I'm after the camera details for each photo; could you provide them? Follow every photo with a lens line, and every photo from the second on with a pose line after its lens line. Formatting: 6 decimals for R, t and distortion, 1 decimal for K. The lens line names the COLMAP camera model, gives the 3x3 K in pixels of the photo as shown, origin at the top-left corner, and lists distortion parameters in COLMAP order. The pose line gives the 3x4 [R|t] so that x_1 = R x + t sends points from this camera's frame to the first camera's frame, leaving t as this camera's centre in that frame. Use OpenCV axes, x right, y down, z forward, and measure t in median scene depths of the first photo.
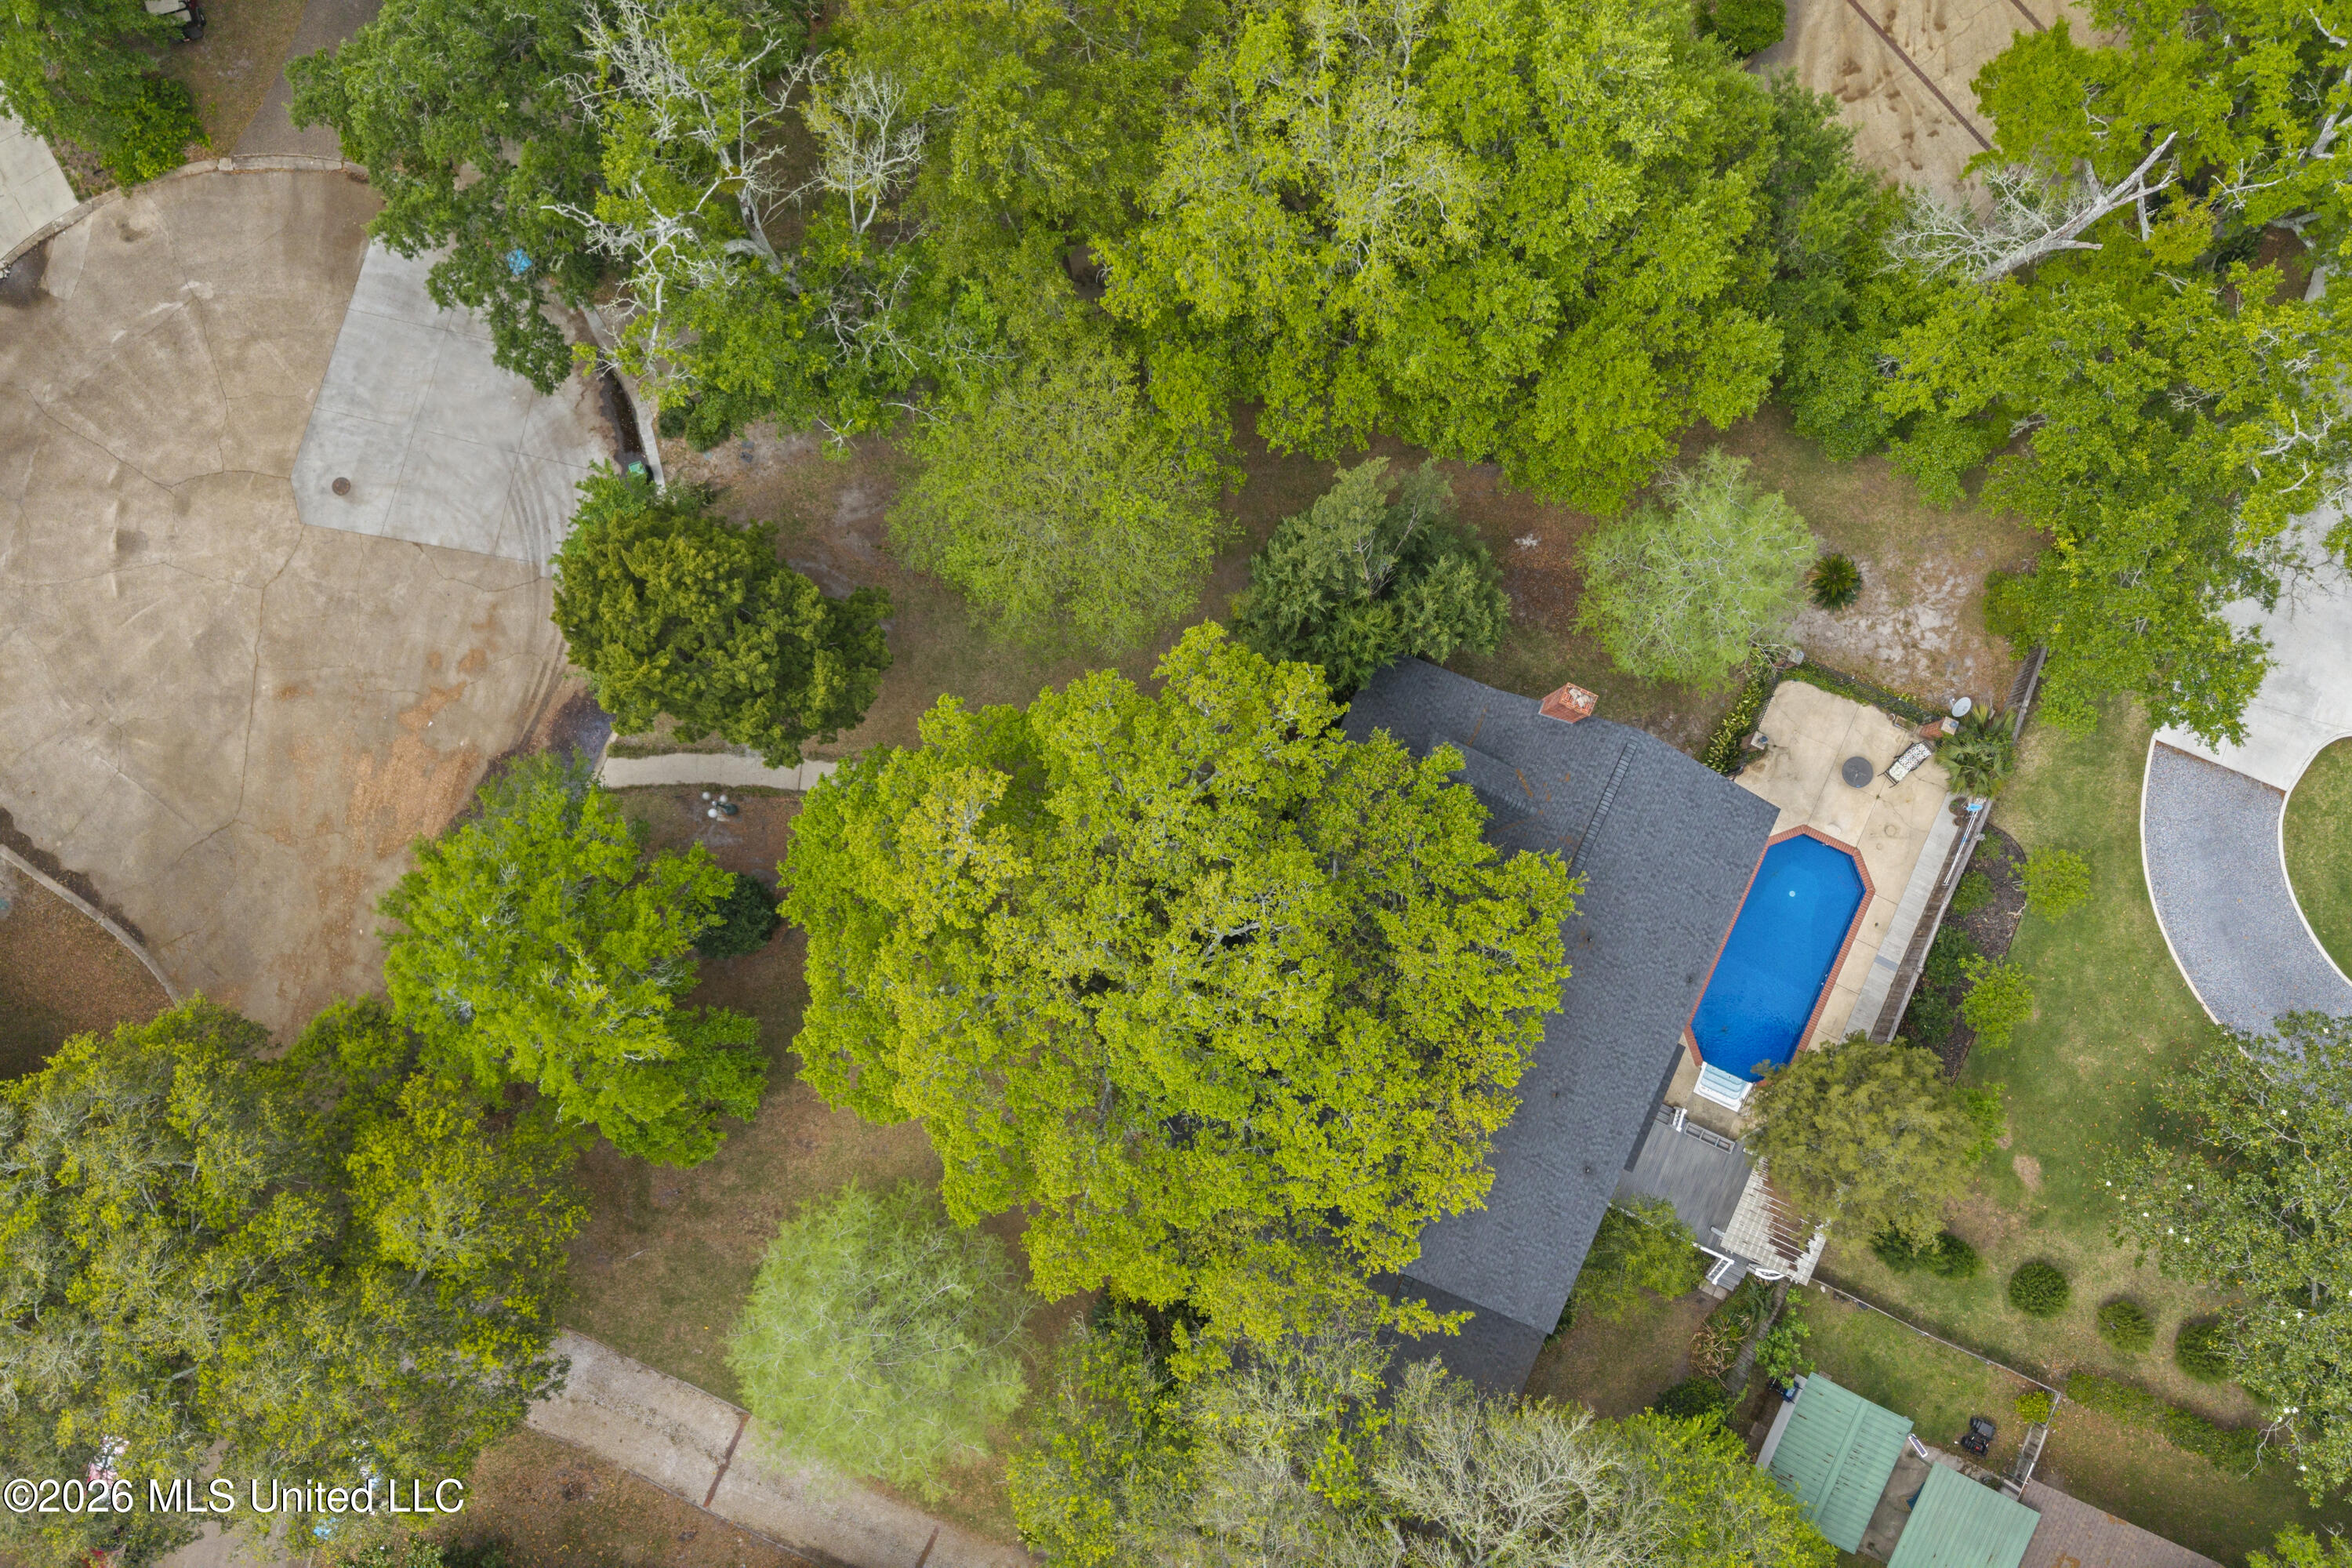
lens RADIAL K [[1661.7, 0, 1169.9], [0, 1661.7, 784.1], [0, 0, 1]] dist [0.035751, -0.015495]
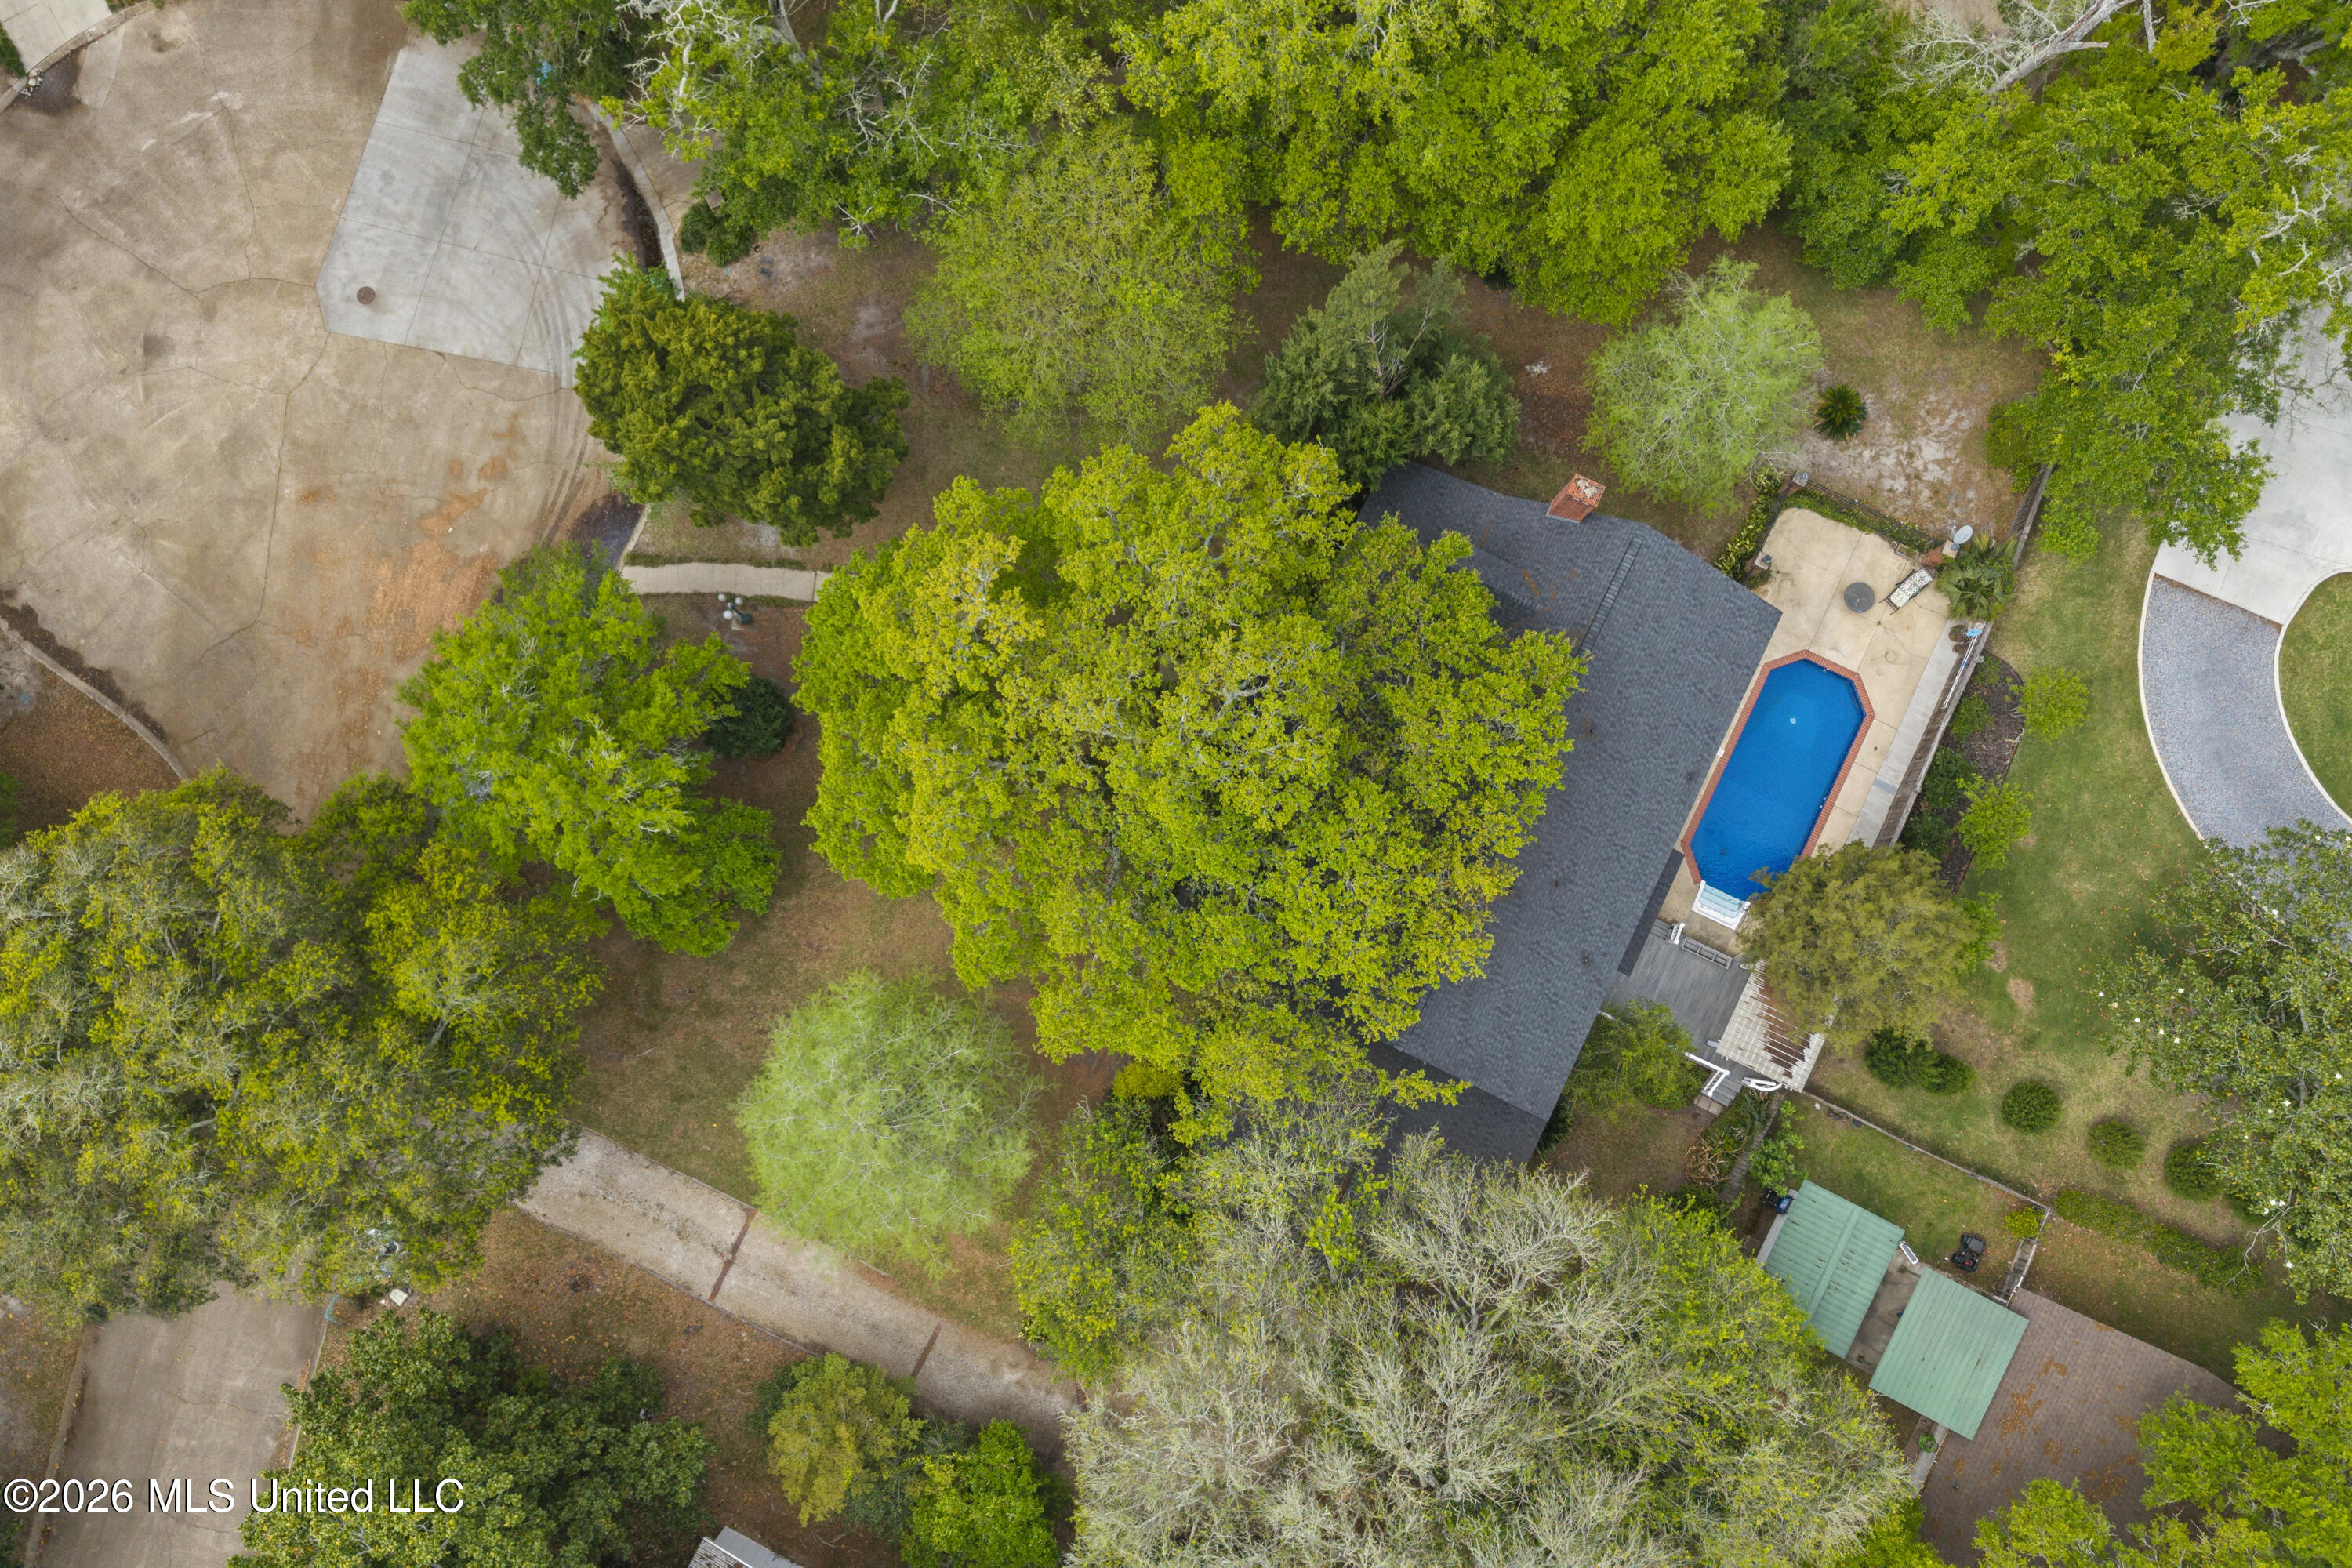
lens RADIAL K [[1661.7, 0, 1171.6], [0, 1661.7, 784.0], [0, 0, 1]] dist [0.035751, -0.015495]
pose [[0.999884, 0.015204, -0.000642, -0.003039], [-0.015207, 0.999872, -0.004885, 0.133189], [0.000567, 0.004895, 0.999988, -0.013791]]
